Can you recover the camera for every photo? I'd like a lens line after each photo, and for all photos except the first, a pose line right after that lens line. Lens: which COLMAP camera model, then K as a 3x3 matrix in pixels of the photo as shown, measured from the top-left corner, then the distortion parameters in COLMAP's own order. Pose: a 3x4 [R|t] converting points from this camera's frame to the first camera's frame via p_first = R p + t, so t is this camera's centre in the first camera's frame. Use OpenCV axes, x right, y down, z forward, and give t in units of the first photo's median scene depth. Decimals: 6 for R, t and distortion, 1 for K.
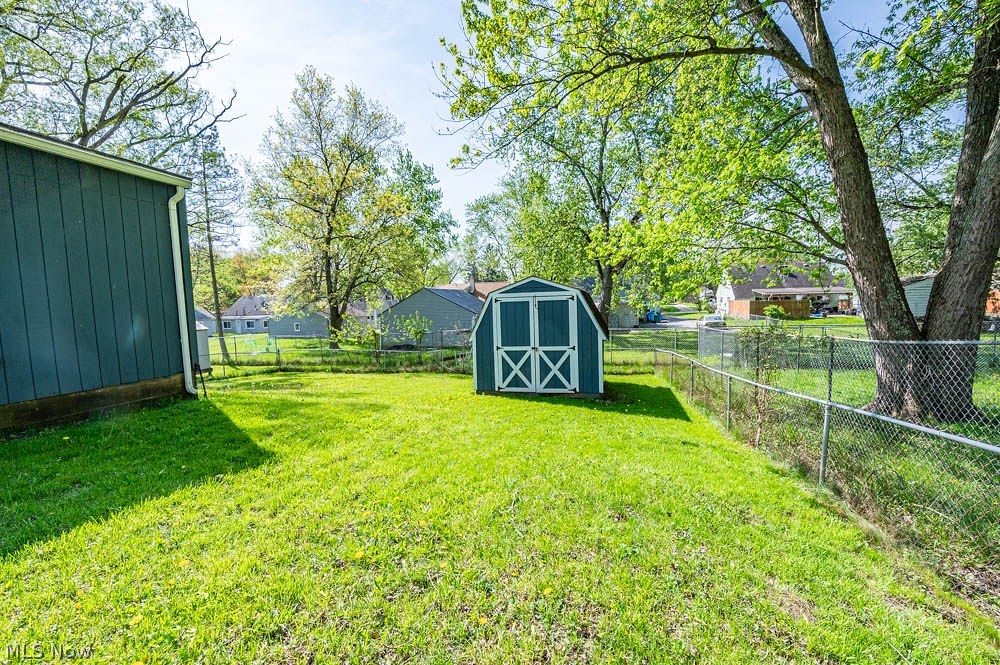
lens RADIAL K [[402.0, 0, 498.2], [0, 402.0, 342.3], [0, 0, 1]] dist [0.000012, 0.000022]
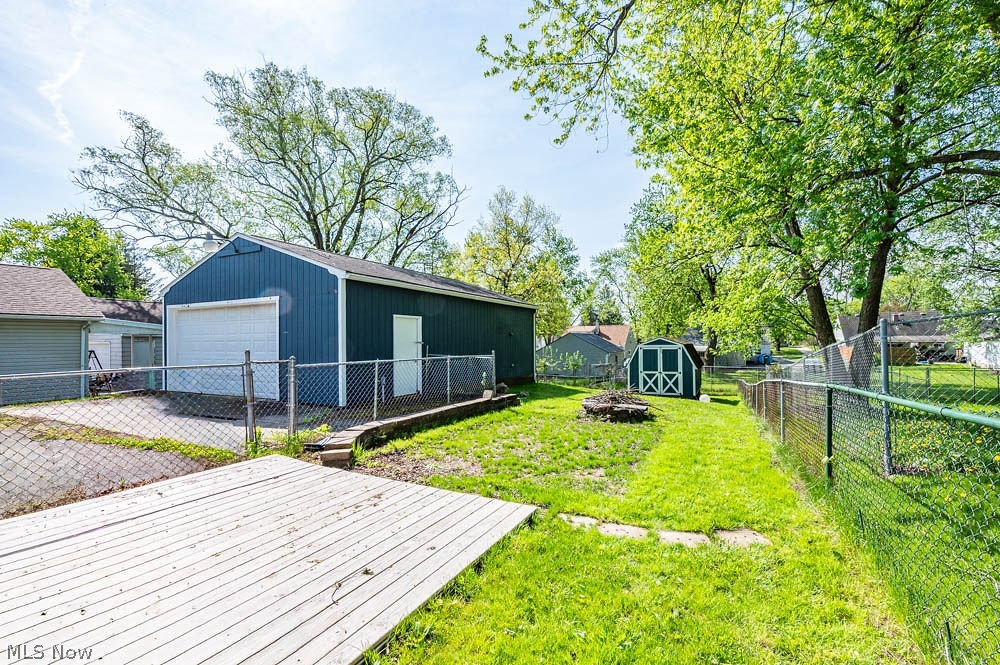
lens RADIAL K [[412.2, 0, 533.5], [0, 412.2, 338.3], [0, 0, 1]] dist [-0.000377, -0.000013]
pose [[0.983103, 0.020265, -0.181929, -0.159224], [-0.038343, 0.994603, -0.096409, 0.066423], [0.178993, 0.101755, 0.978574, -1.138085]]
